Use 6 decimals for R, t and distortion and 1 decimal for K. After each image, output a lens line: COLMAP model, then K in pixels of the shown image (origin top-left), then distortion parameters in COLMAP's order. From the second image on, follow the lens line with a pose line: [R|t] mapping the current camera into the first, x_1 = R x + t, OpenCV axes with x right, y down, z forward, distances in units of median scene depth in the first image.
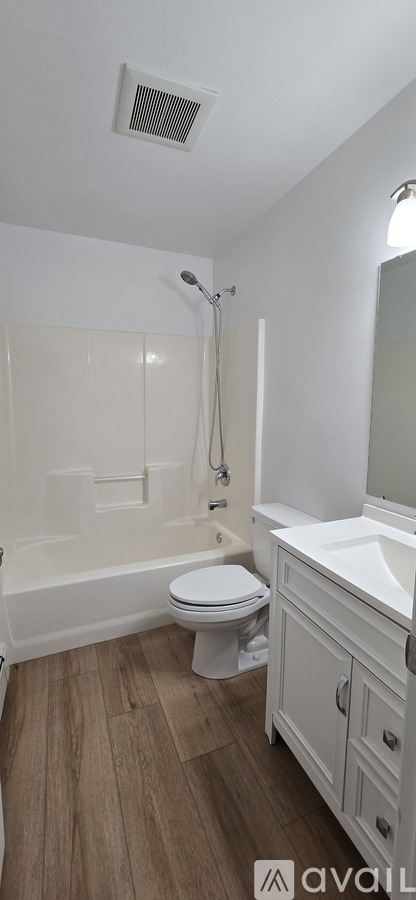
lens RADIAL K [[367.2, 0, 209.2], [0, 367.2, 451.1], [0, 0, 1]] dist [-0.002491, -0.000060]
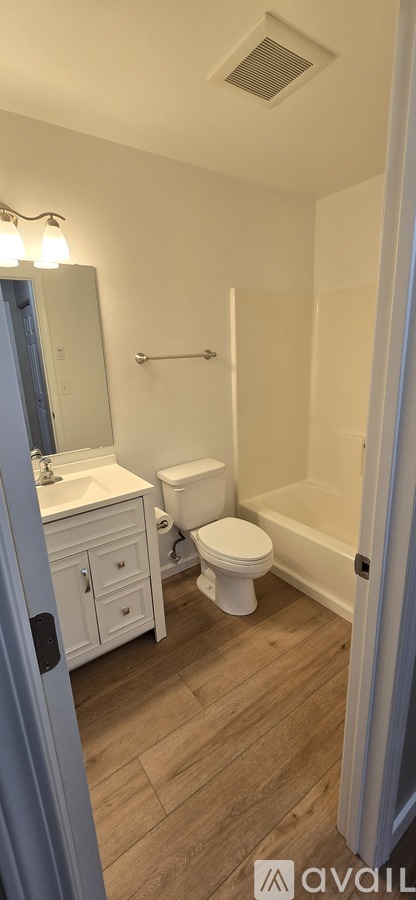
lens RADIAL K [[367.2, 0, 210.1], [0, 367.2, 448.4], [0, 0, 1]] dist [-0.002491, -0.000060]
pose [[-0.233047, -0.236012, 0.943391, -0.815365], [0.167094, 0.945957, 0.277931, -0.226153], [-0.958003, 0.222406, -0.181016, 1.069187]]
